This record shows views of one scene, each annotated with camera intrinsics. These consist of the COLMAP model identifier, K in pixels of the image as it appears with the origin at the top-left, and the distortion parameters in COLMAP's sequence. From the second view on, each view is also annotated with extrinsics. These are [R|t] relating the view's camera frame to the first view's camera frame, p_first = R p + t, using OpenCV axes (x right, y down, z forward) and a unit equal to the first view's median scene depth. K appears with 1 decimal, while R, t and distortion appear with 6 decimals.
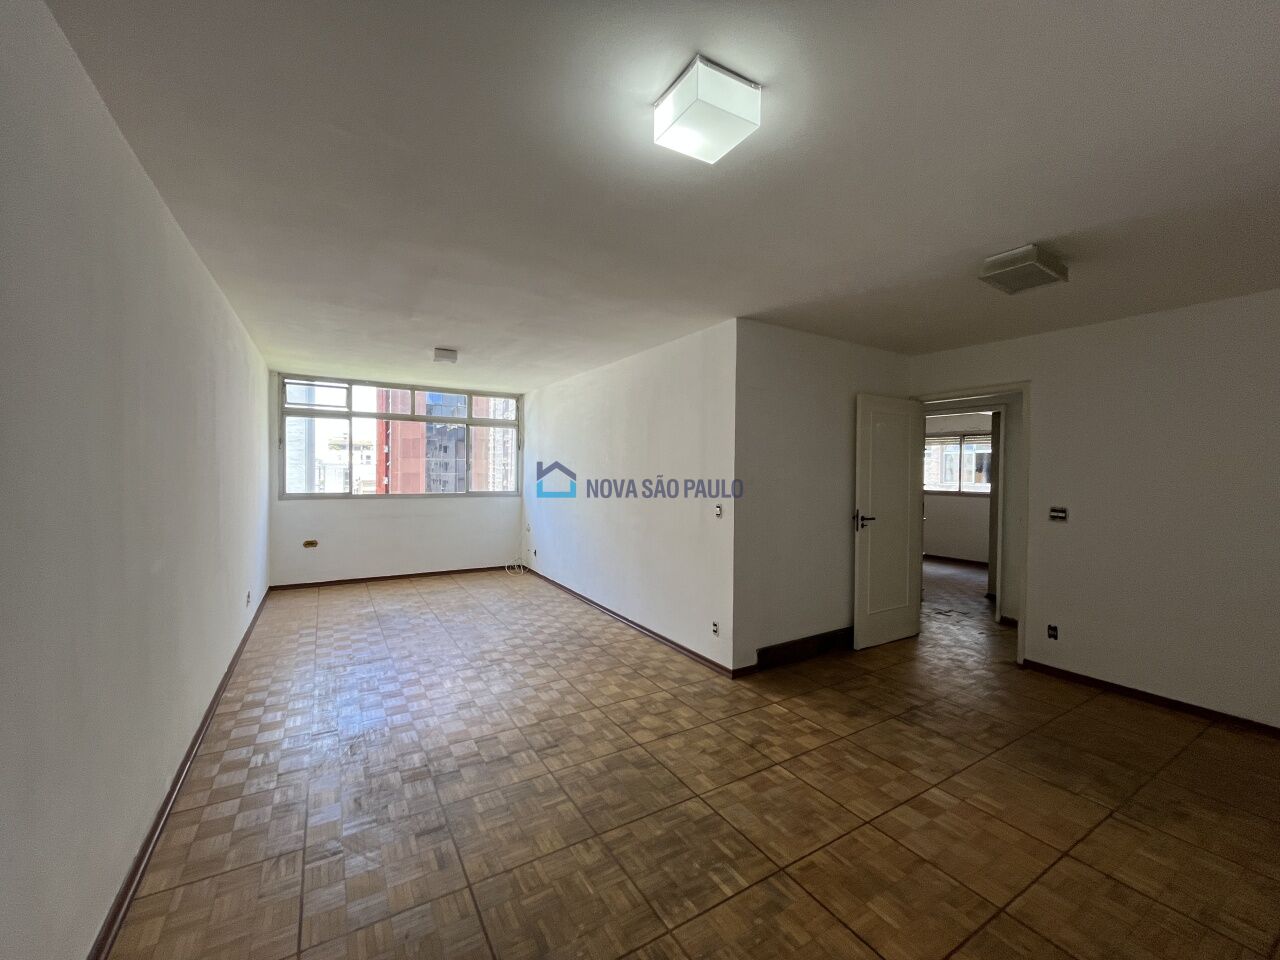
lens RADIAL K [[519.1, 0, 636.1], [0, 519.1, 480.5], [0, 0, 1]] dist [0.001323, -0.000093]
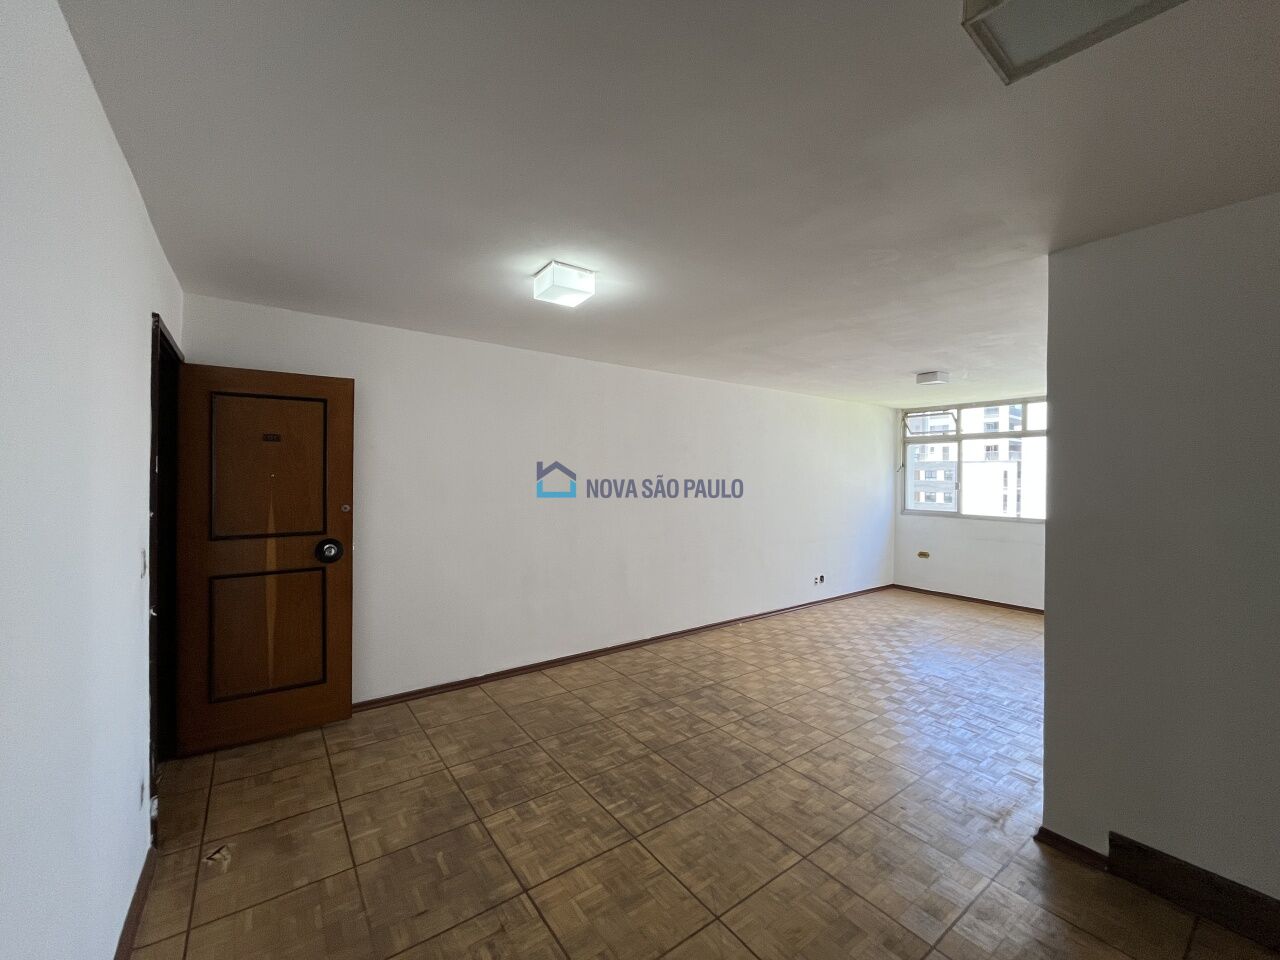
lens RADIAL K [[519.1, 0, 636.5], [0, 519.1, 479.5], [0, 0, 1]] dist [0.001323, -0.000093]
pose [[0.087204, -0.006906, -0.996167, 0.678053], [-0.029560, 0.999518, -0.009517, -0.020734], [0.995752, 0.030277, 0.086958, 0.411479]]
